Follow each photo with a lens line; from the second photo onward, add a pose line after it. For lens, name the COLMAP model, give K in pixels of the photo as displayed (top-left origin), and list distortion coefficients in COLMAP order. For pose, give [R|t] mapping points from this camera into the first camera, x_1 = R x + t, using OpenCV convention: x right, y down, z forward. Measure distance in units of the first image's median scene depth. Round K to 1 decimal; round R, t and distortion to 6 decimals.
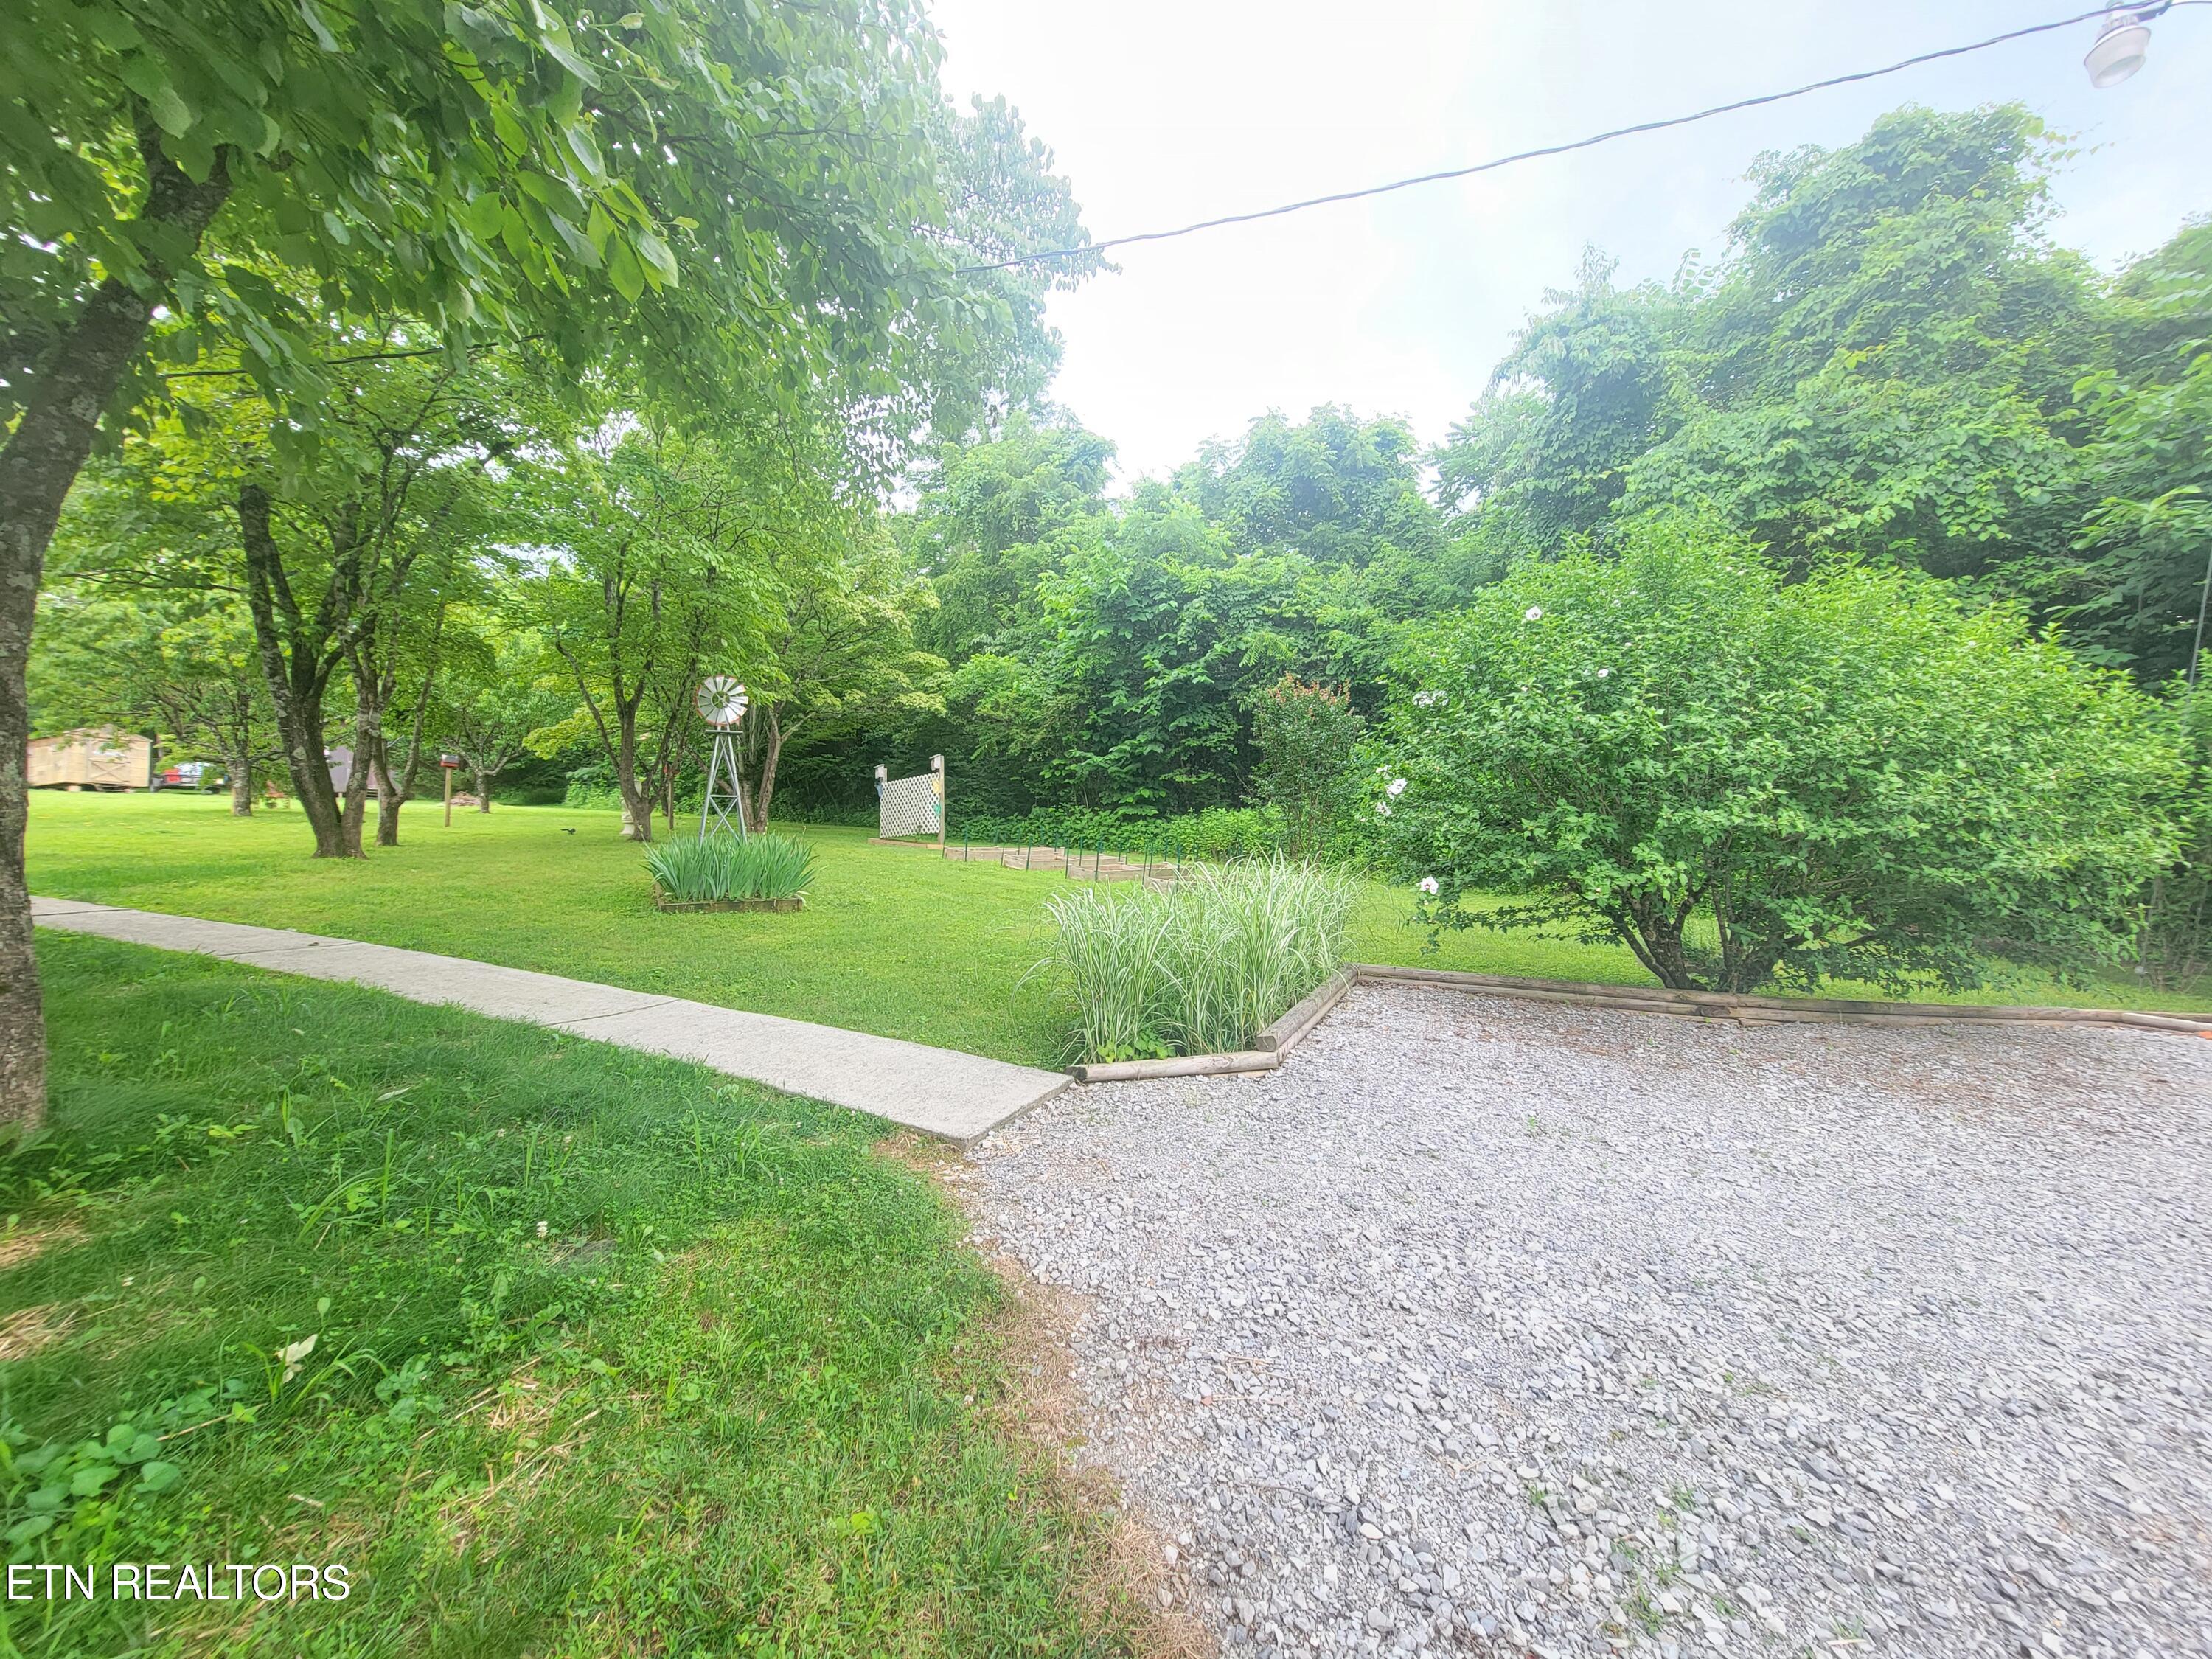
lens RADIAL K [[930.9, 0, 1106.0], [0, 930.9, 829.5], [0, 0, 1]] dist [0.001356, 0.000764]
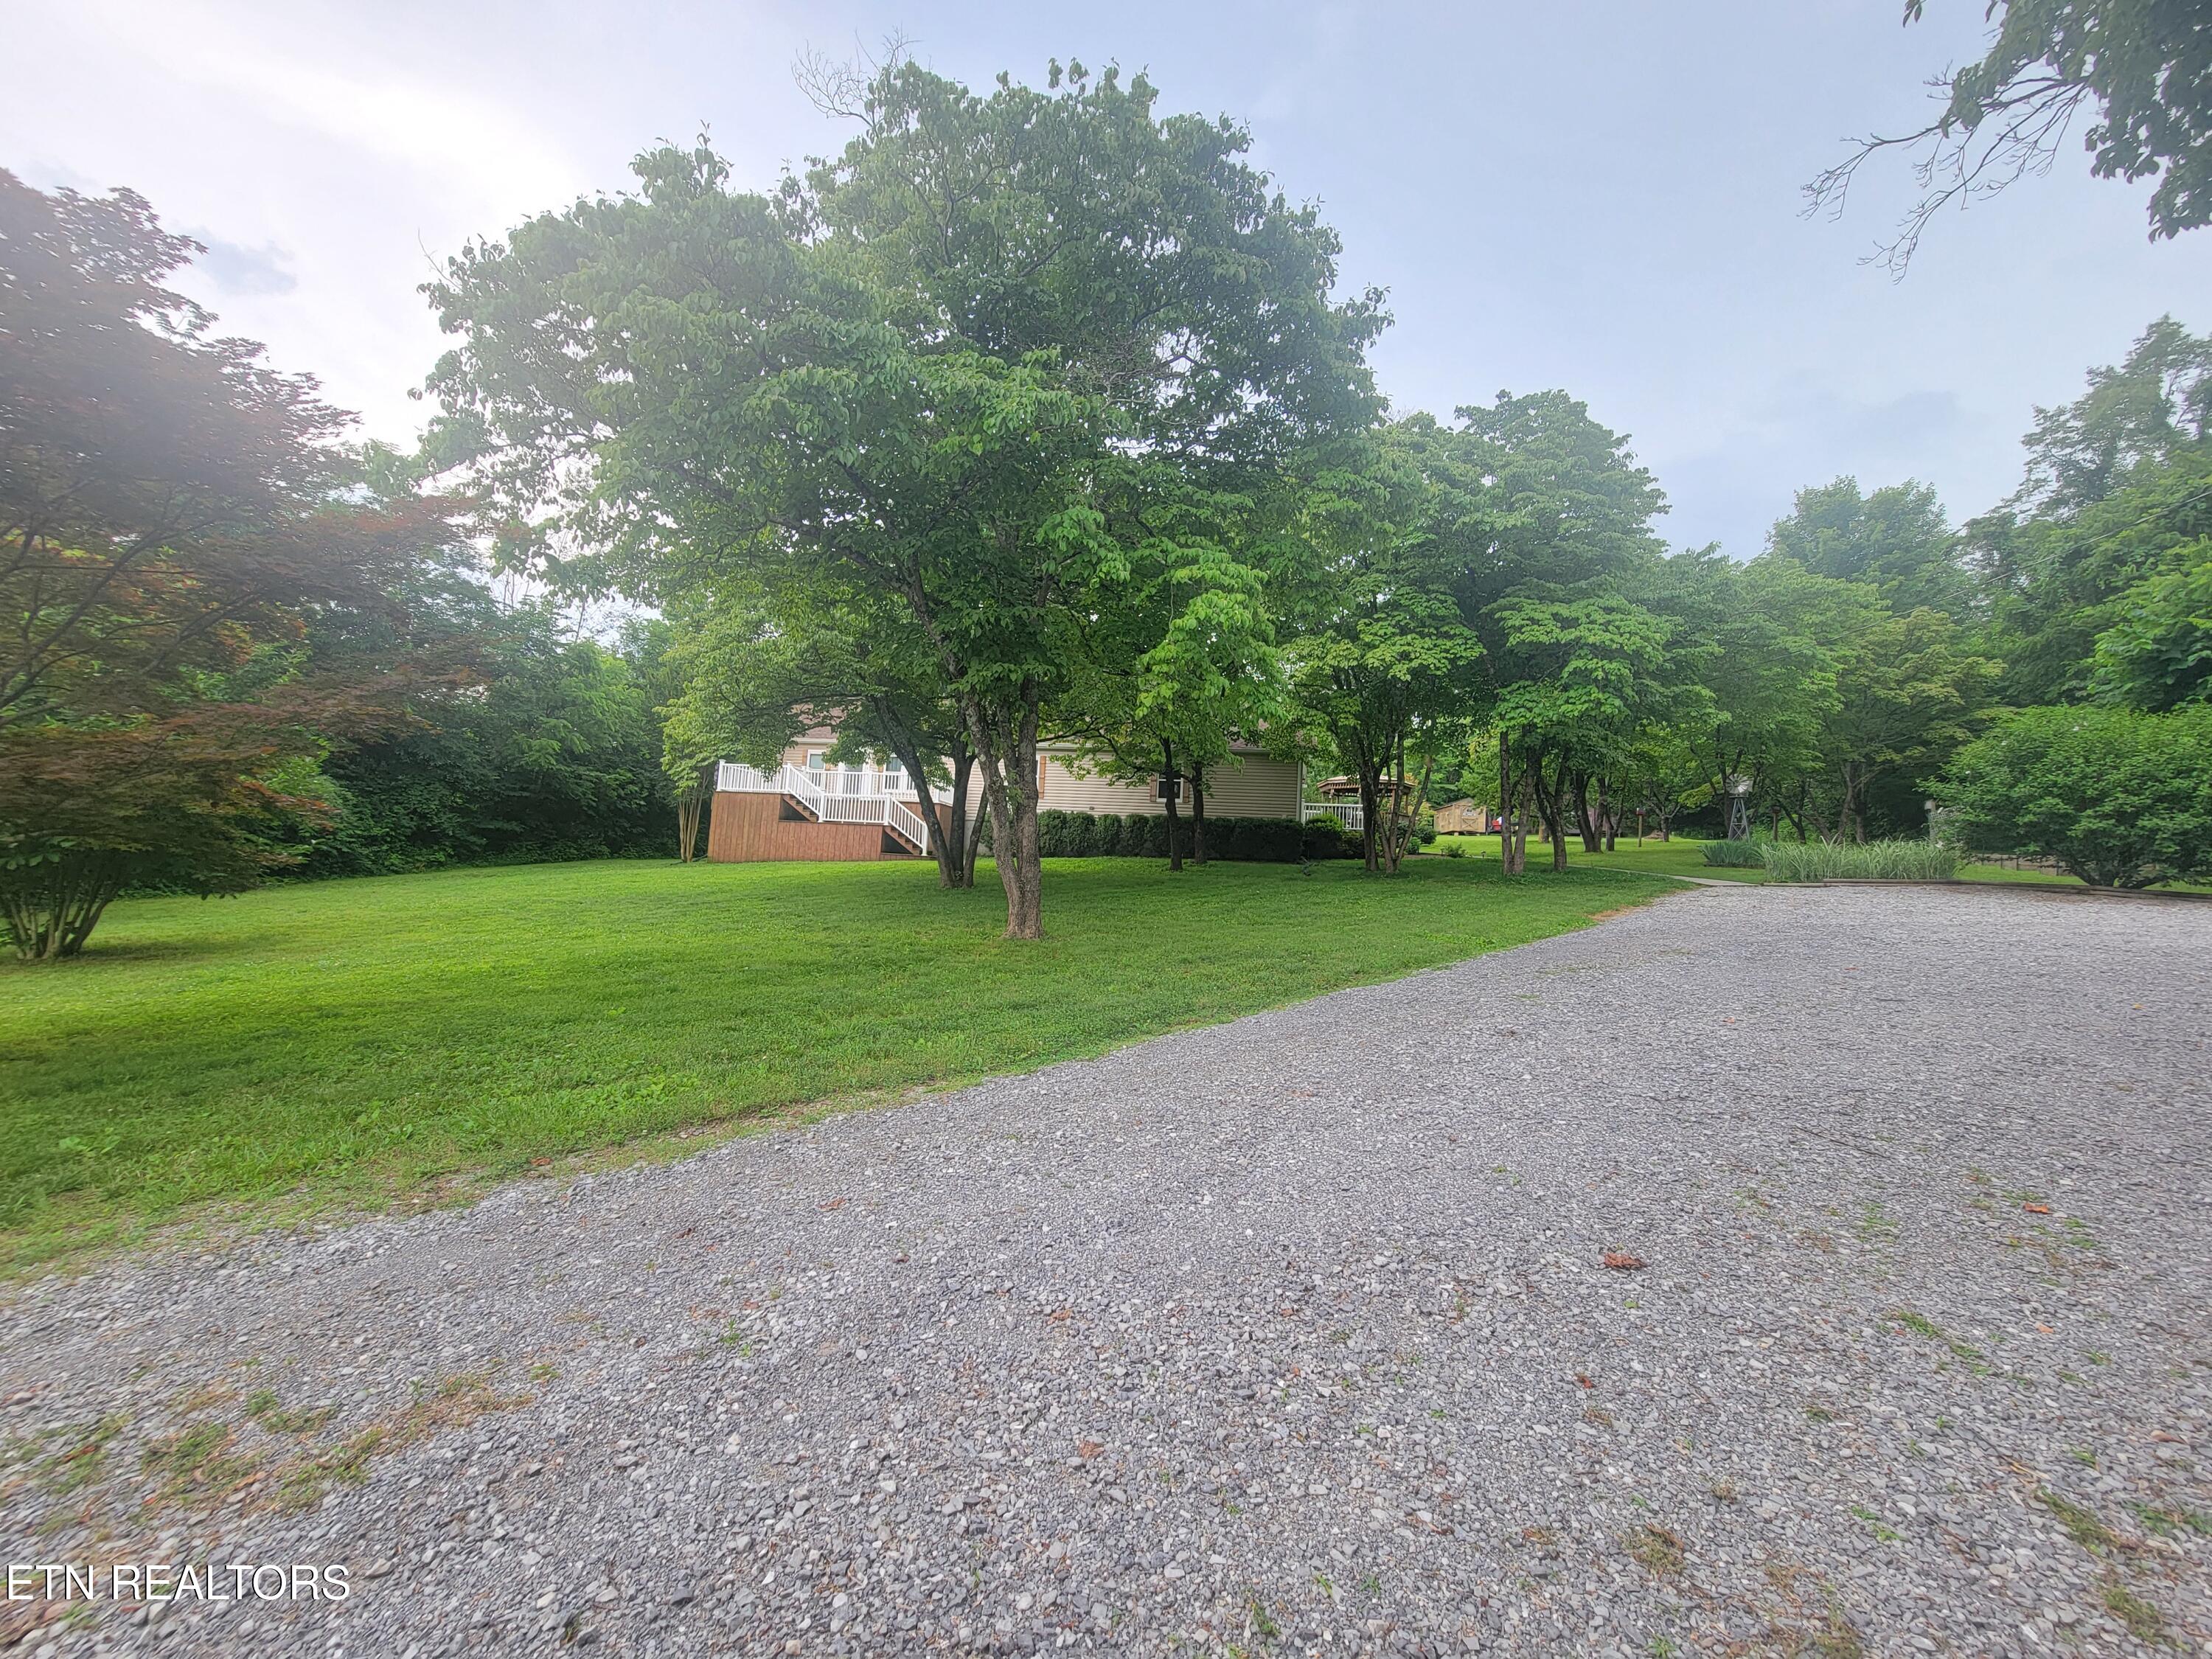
lens RADIAL K [[930.9, 0, 1106.0], [0, 930.9, 829.5], [0, 0, 1]] dist [0.001356, 0.000764]
pose [[0.401313, -0.026036, -0.915571, 0.486695], [-0.014797, 0.999281, -0.034902, 0.036844], [0.915822, 0.027554, 0.400639, -0.618850]]
